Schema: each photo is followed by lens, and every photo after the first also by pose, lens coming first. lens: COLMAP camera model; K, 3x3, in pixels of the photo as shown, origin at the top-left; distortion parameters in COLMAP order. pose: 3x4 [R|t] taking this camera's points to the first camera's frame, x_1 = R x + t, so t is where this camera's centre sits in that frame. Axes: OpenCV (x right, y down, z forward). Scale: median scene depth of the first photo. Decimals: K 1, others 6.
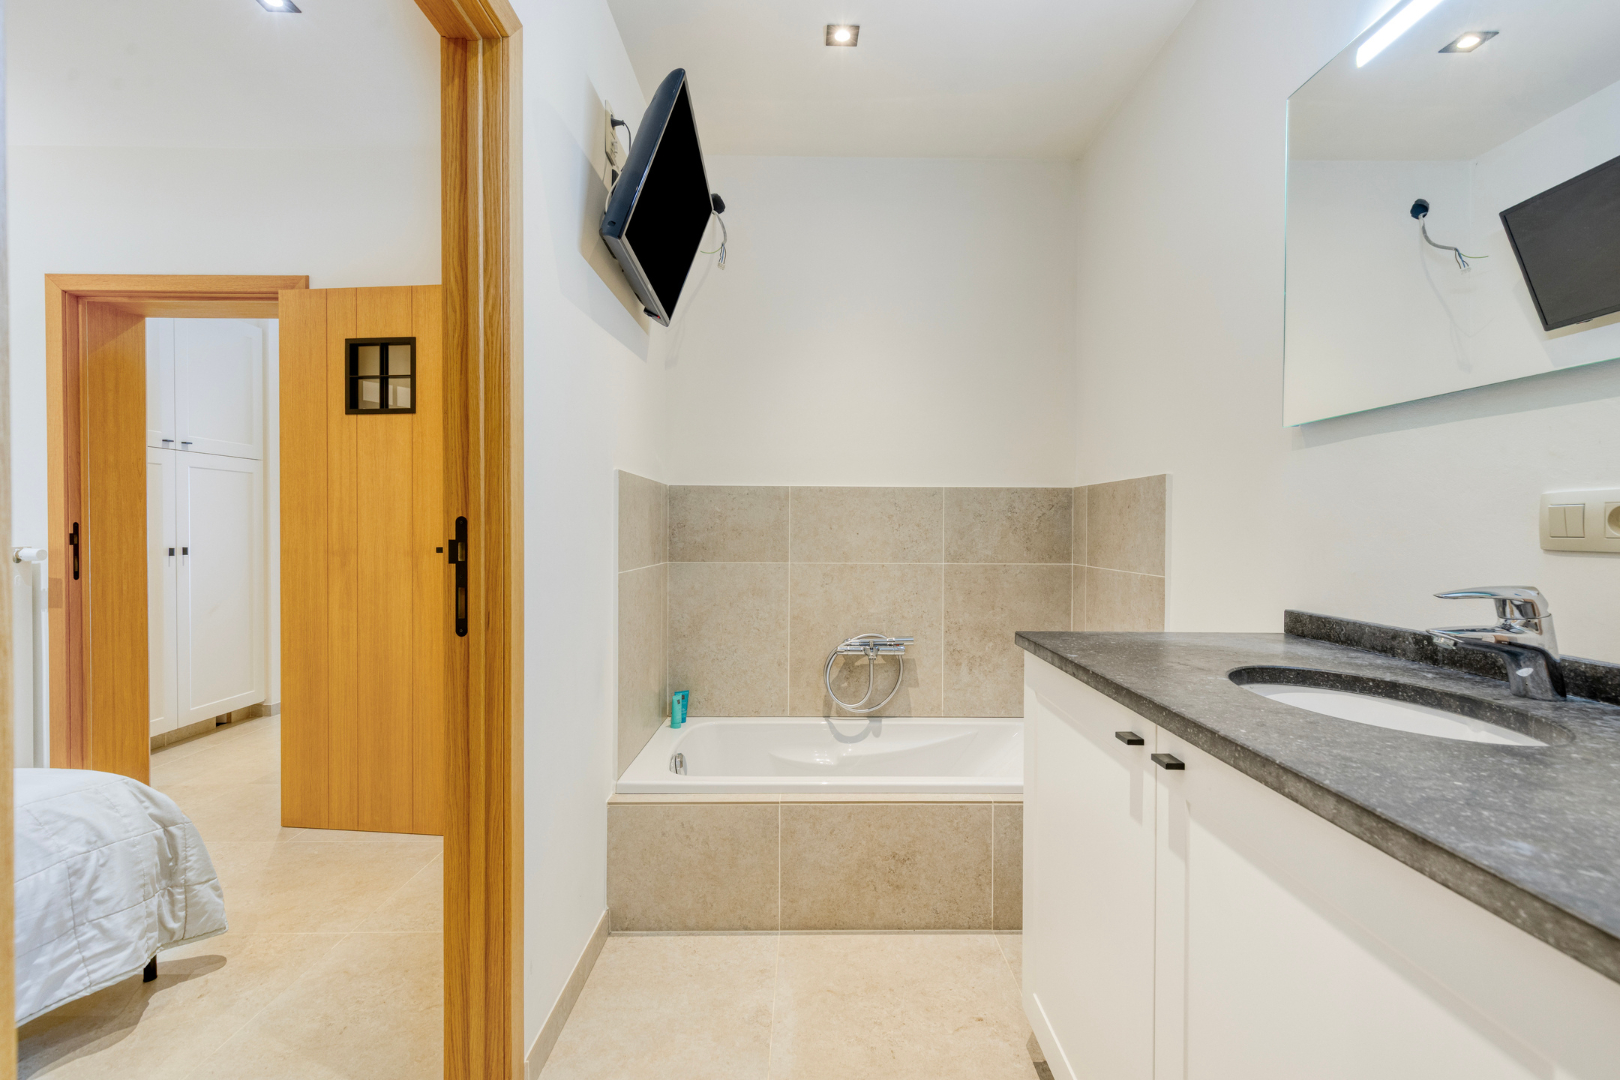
lens RADIAL K [[751.1, 0, 809.4], [0, 751.1, 539.5], [0, 0, 1]] dist [0.020115, 0.000107]
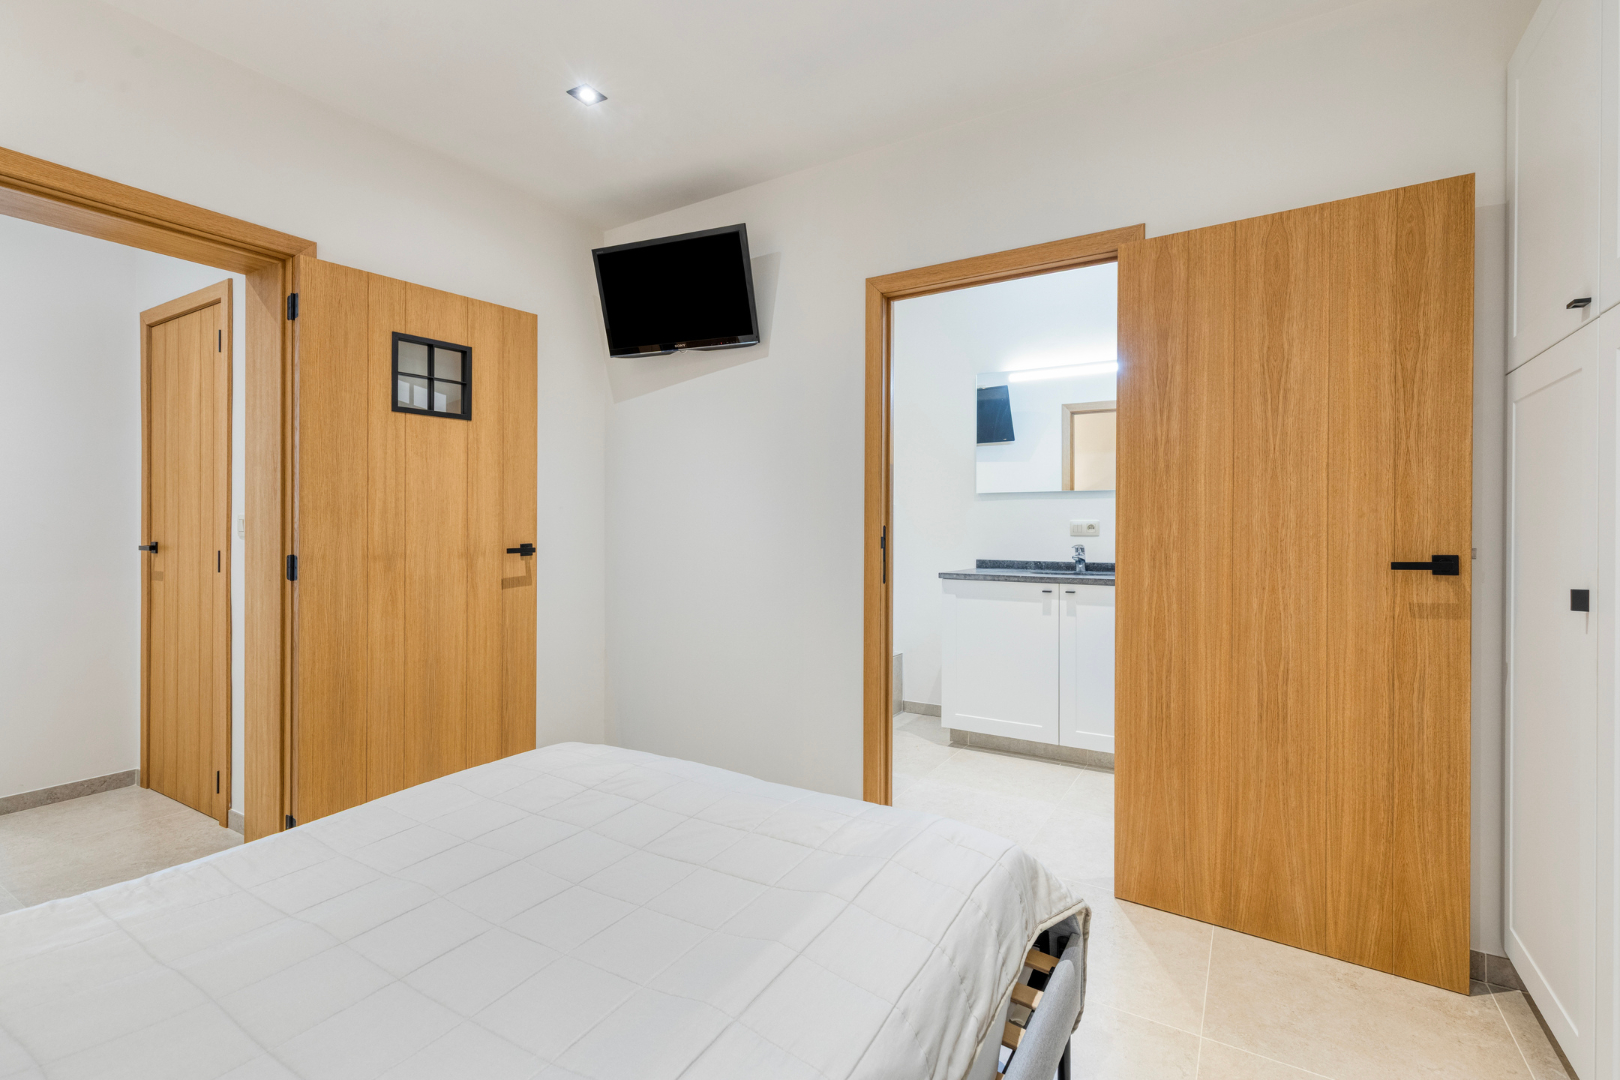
lens RADIAL K [[751.1, 0, 803.2], [0, 751.1, 531.7], [0, 0, 1]] dist [0.020115, 0.000107]
pose [[0.529786, -0.006510, 0.848107, -1.143511], [0.013407, 0.999910, -0.000701, -0.006851], [-0.848026, 0.011742, 0.529825, 0.064735]]
